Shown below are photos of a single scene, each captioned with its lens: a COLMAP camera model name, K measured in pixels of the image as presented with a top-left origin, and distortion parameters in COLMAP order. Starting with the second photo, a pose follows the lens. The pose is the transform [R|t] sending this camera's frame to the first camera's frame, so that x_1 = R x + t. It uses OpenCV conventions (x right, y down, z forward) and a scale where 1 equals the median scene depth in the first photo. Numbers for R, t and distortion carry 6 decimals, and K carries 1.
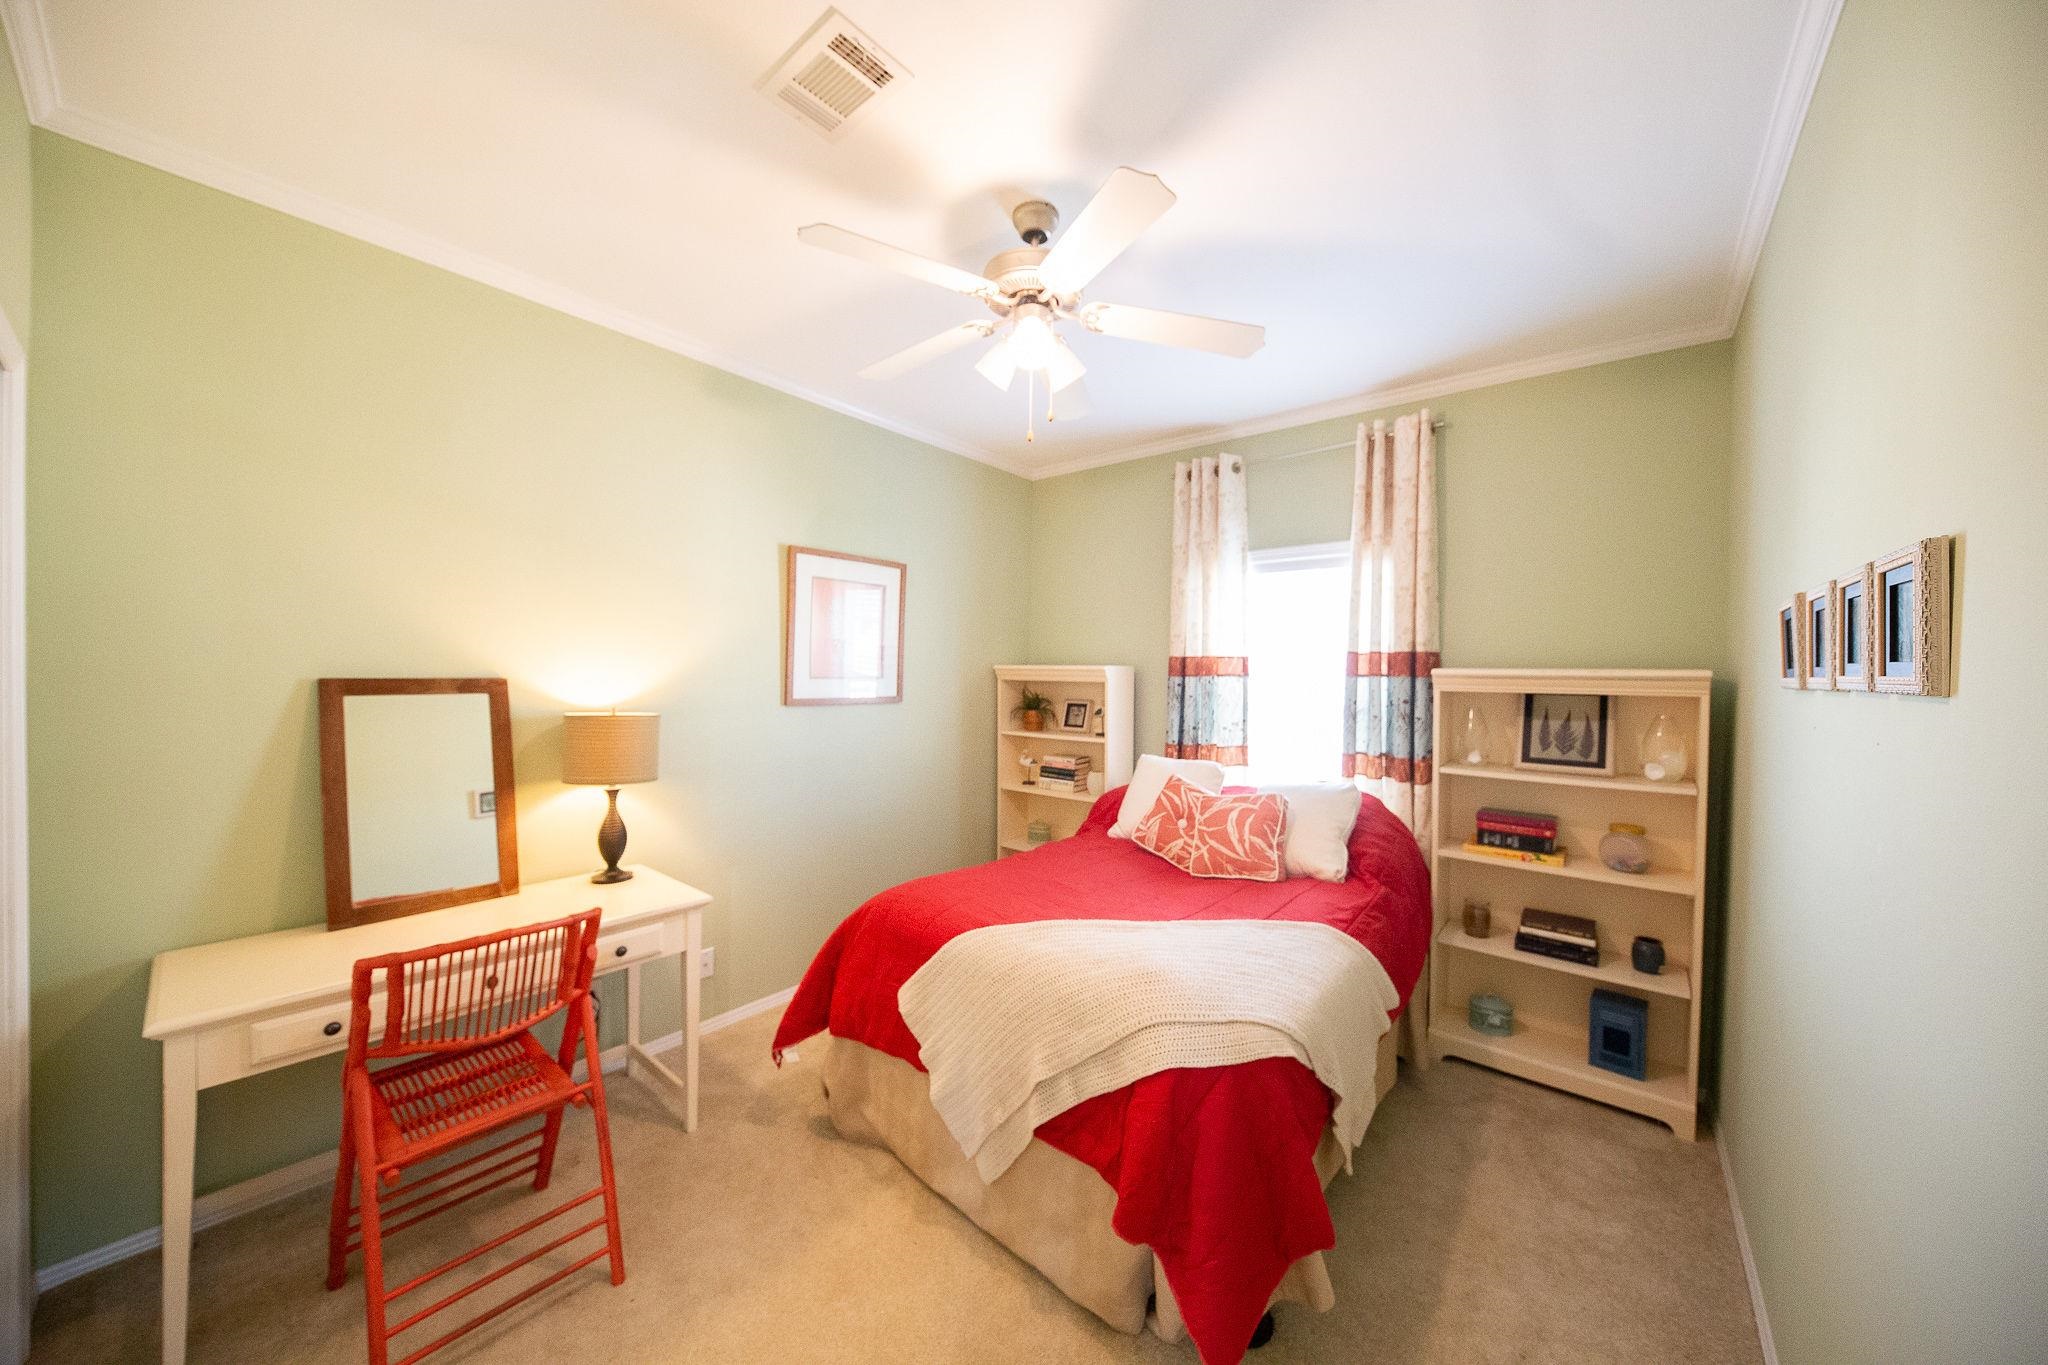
lens RADIAL K [[723.2, 0, 1029.9], [0, 723.2, 682.0], [0, 0, 1]] dist [0.011874, -0.005426]
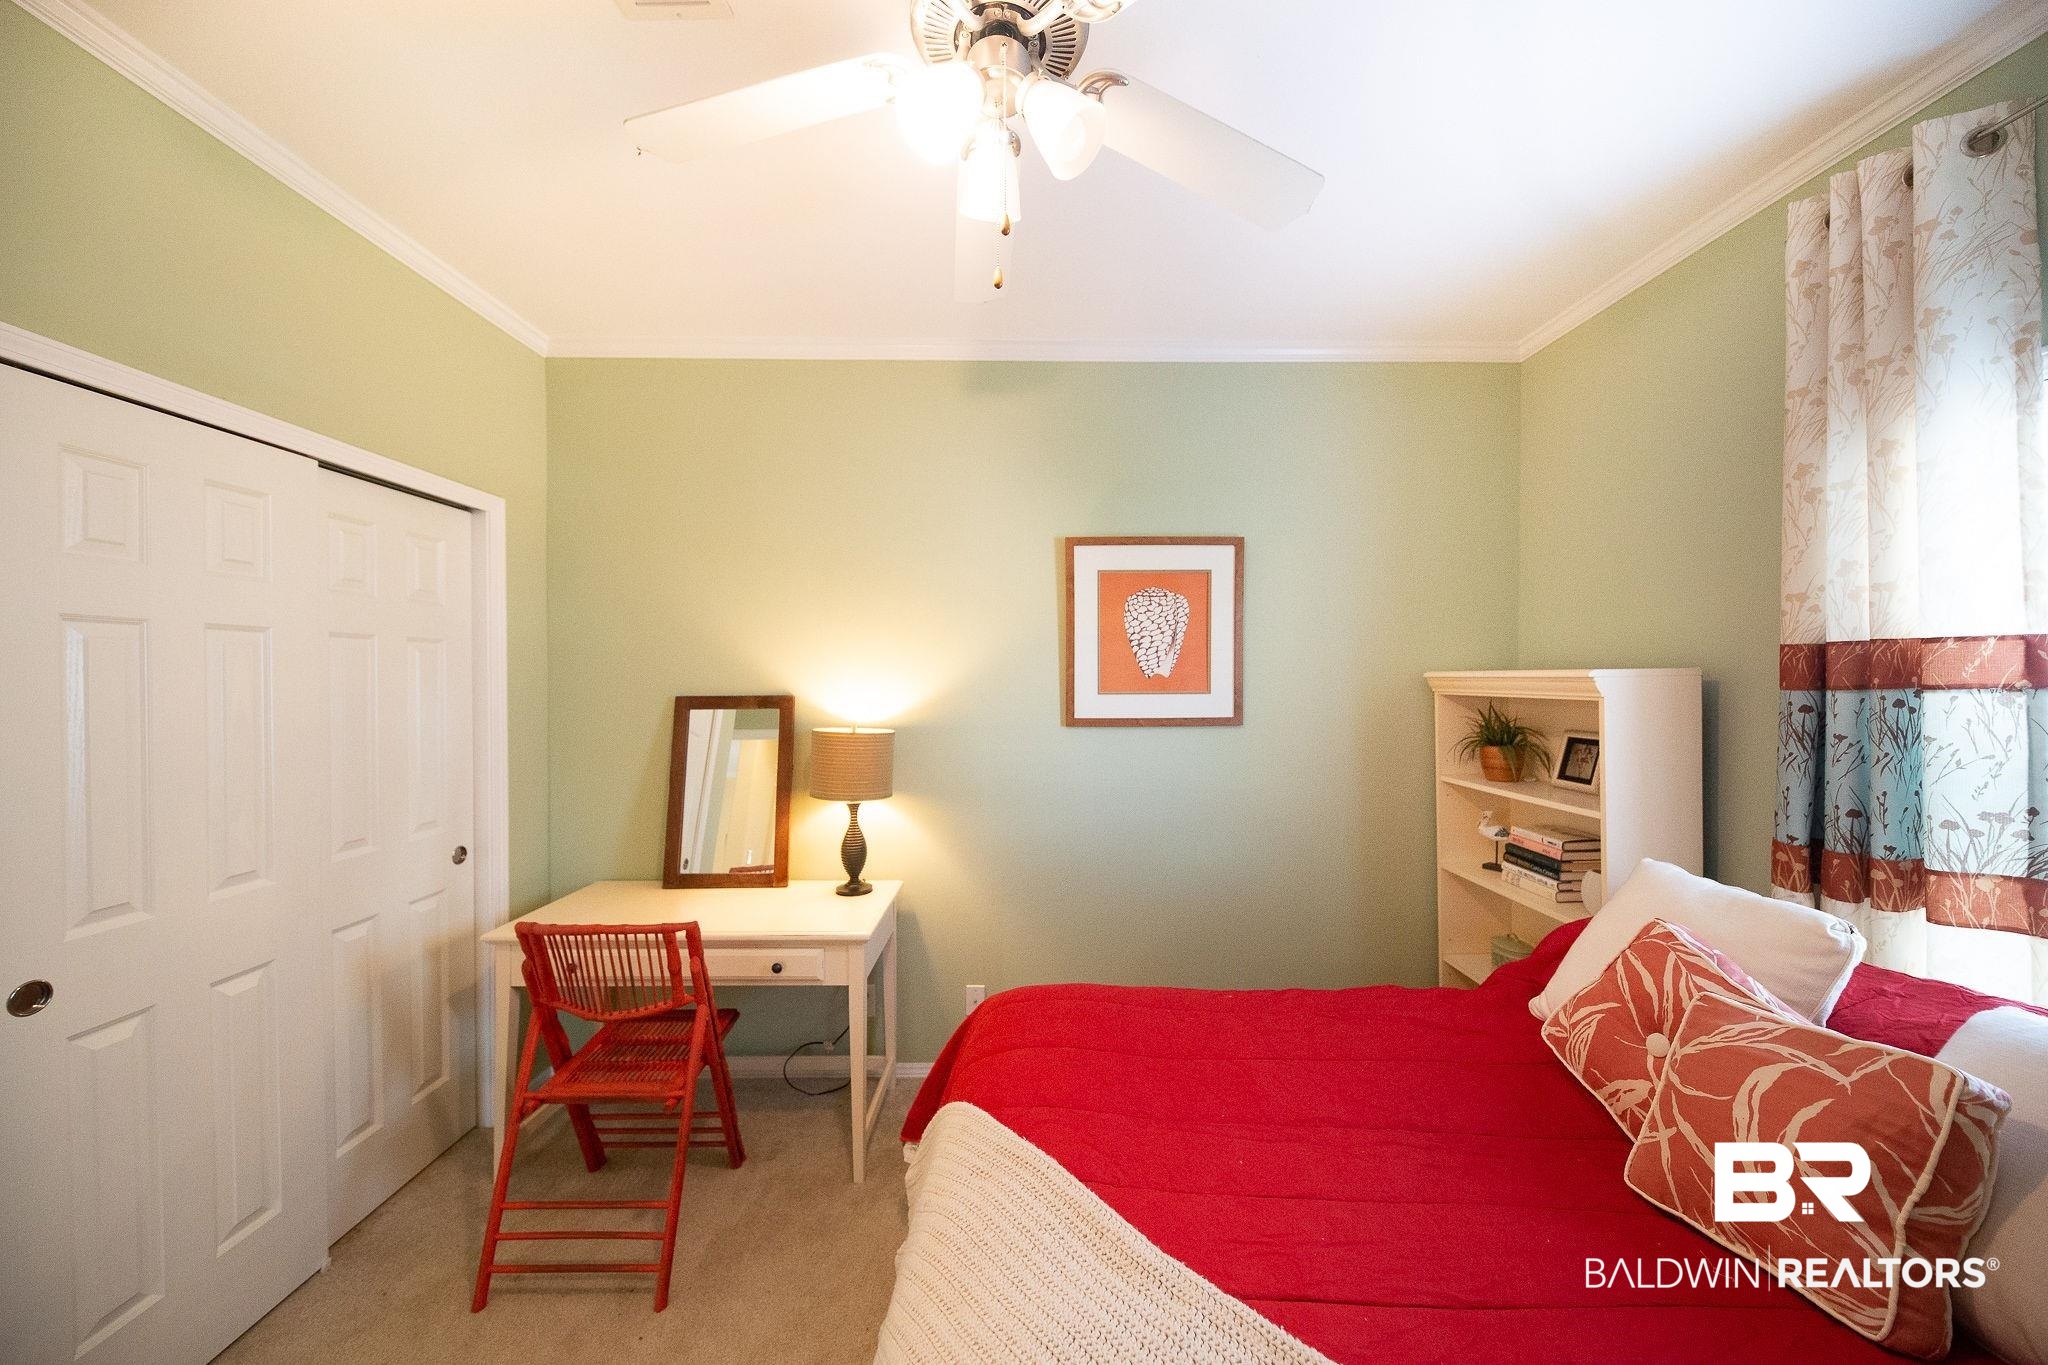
lens RADIAL K [[723.2, 0, 1029.9], [0, 723.2, 682.0], [0, 0, 1]] dist [0.011874, -0.005426]
pose [[0.628431, -0.009248, -0.777811, 0.258374], [0.001383, 0.999941, -0.010772, -0.008638], [0.777864, 0.005694, 0.628406, 0.371694]]
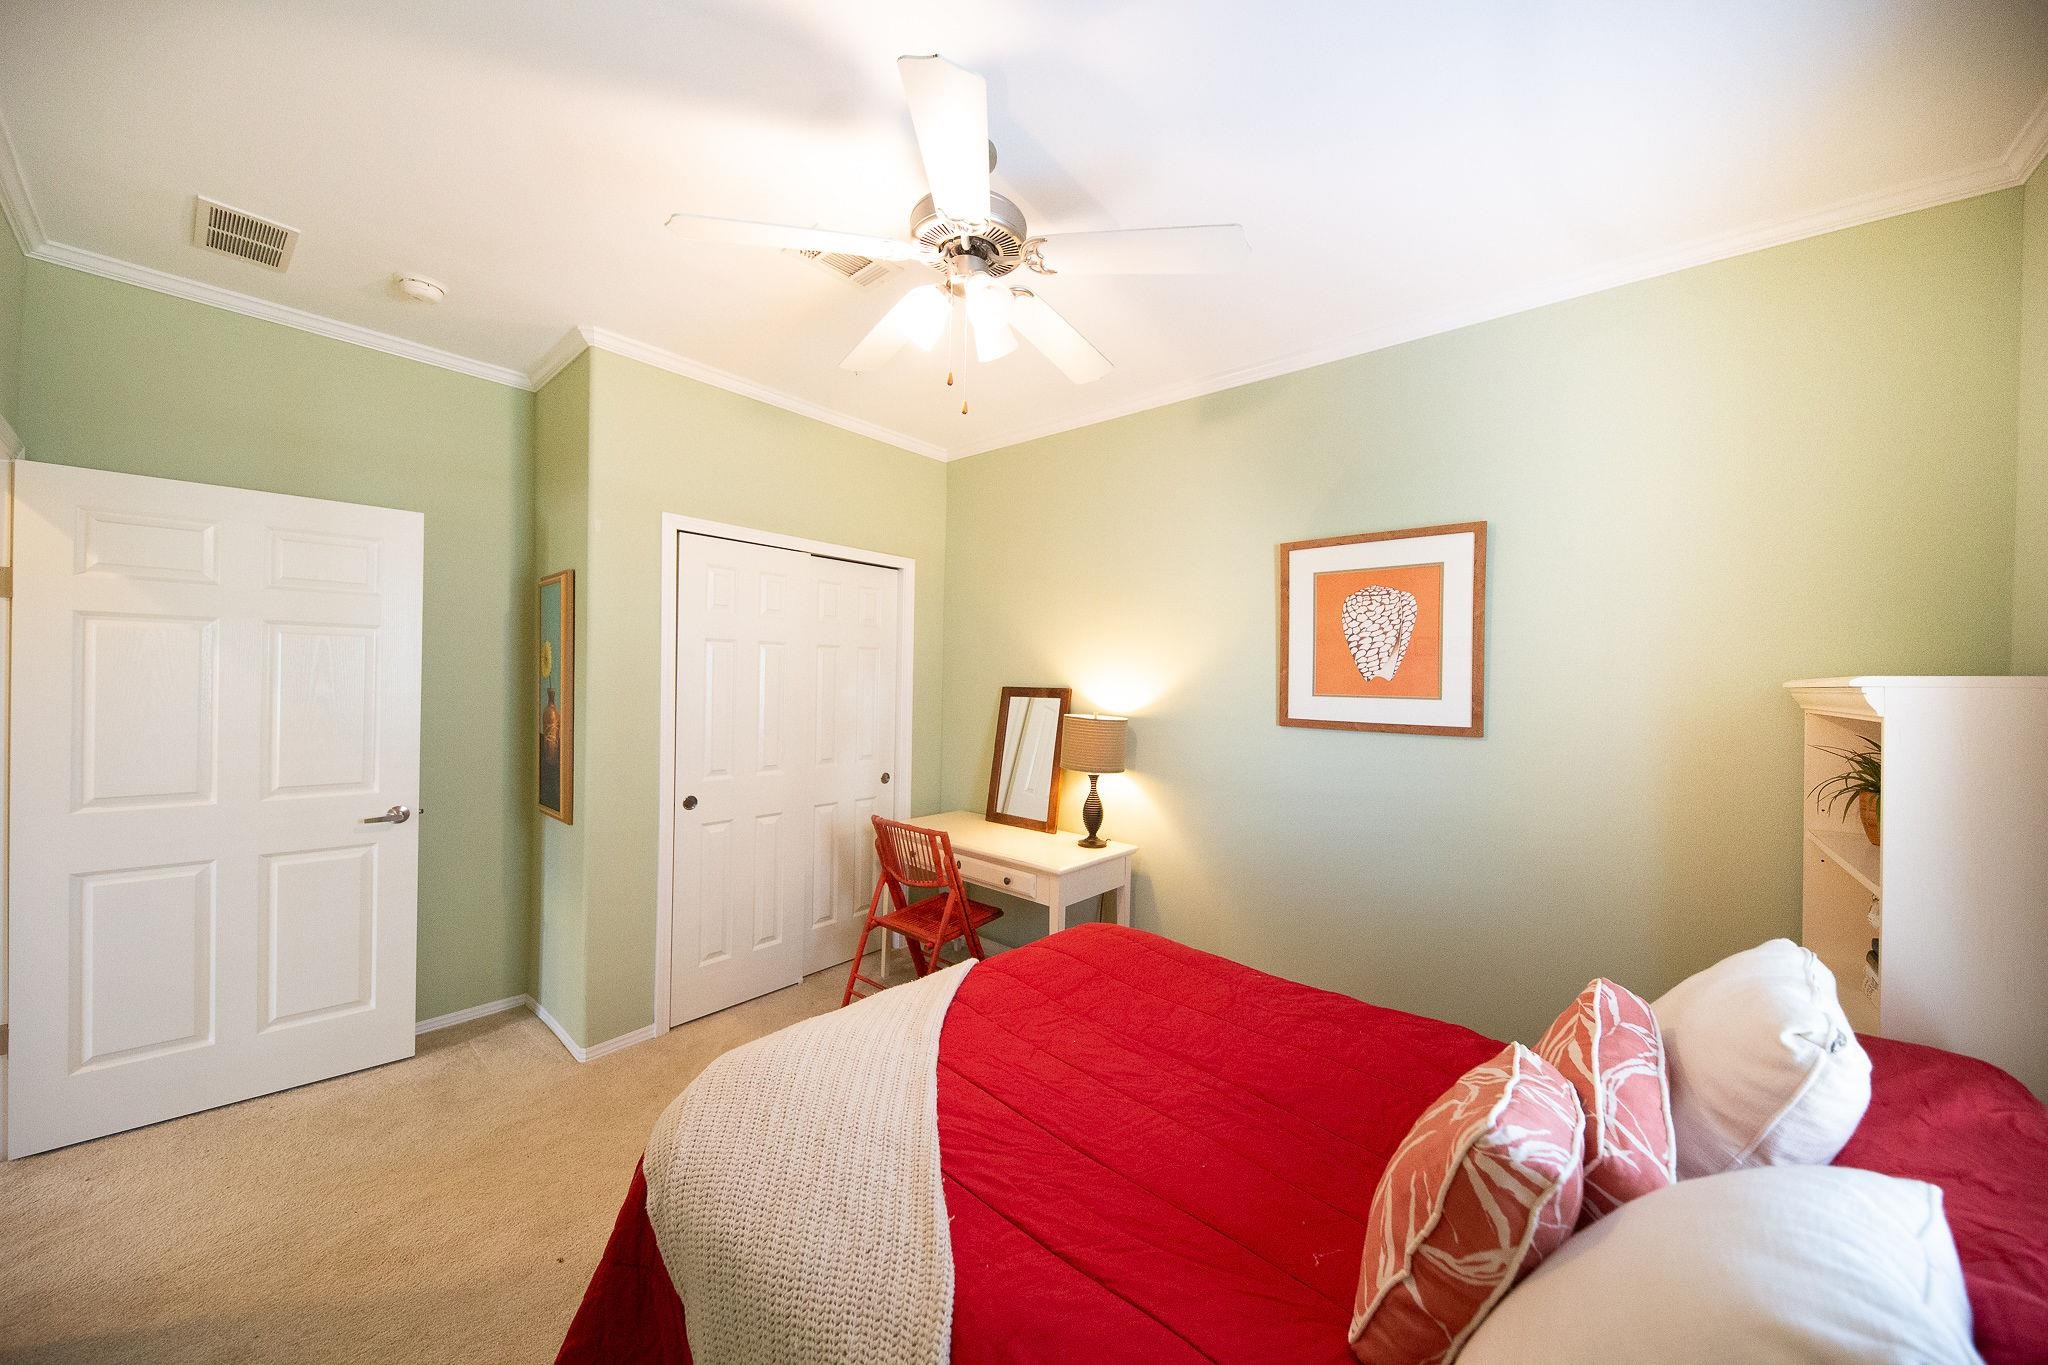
lens RADIAL K [[723.2, 0, 1029.9], [0, 723.2, 682.0], [0, 0, 1]] dist [0.011874, -0.005426]
pose [[-0.045293, -0.007620, -0.998945, 0.486969], [-0.032311, 0.999459, -0.006159, -0.004213], [0.998451, 0.031998, -0.045515, 0.636838]]
